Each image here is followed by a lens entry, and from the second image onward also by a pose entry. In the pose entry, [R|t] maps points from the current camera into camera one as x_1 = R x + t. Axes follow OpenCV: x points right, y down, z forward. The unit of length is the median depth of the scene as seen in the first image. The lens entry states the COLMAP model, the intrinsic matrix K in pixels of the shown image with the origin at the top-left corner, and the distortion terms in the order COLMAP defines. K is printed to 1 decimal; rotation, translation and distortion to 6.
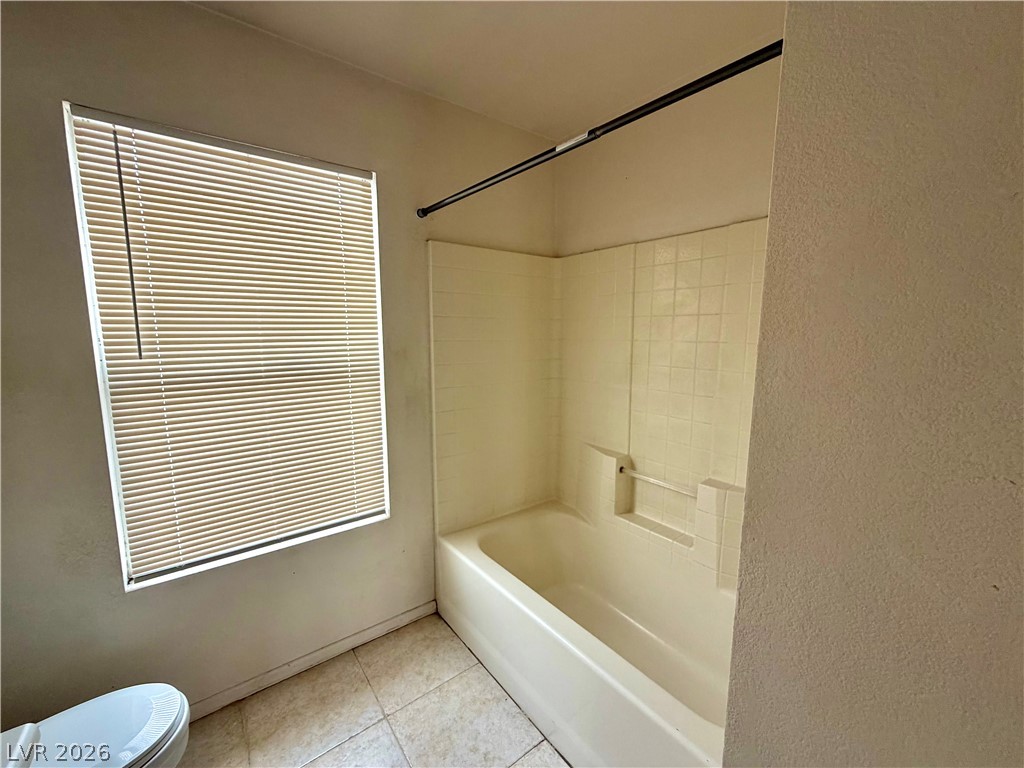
lens RADIAL K [[408.0, 0, 507.5], [0, 408.0, 388.9], [0, 0, 1]] dist [0.002753, -0.000195]
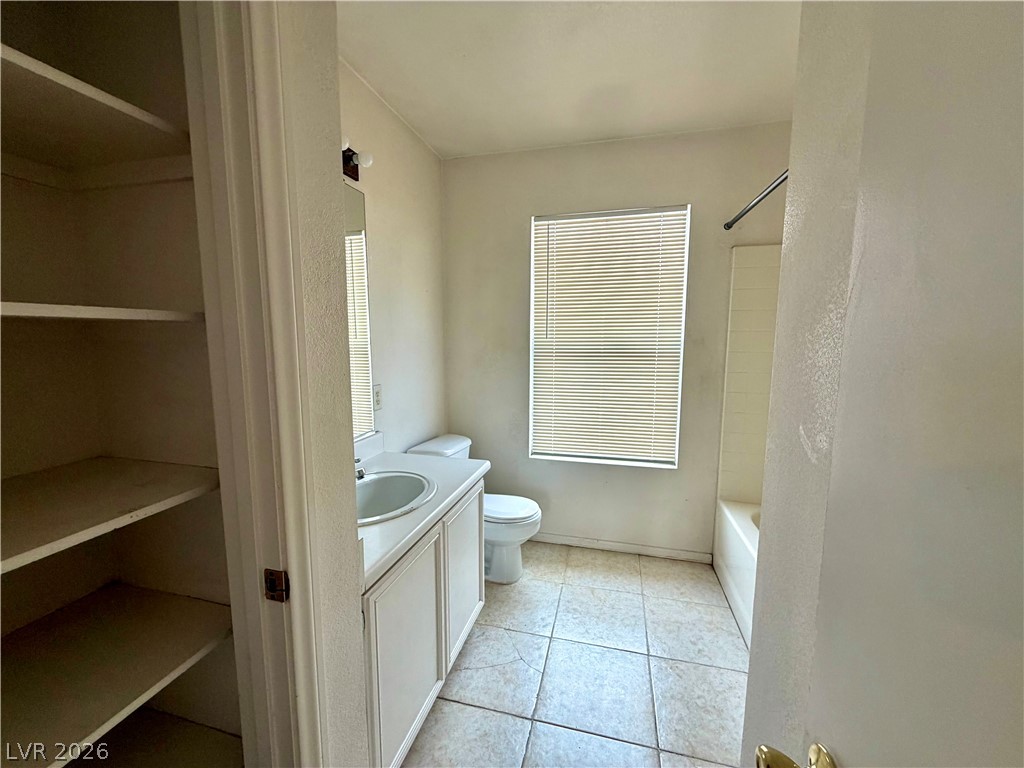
lens RADIAL K [[408.0, 0, 510.3], [0, 408.0, 383.4], [0, 0, 1]] dist [0.002753, -0.000195]
pose [[0.626333, 0.098371, -0.773324, 0.392069], [-0.105455, 0.993579, 0.040979, 0.057444], [0.772390, 0.055885, 0.632685, -0.261496]]
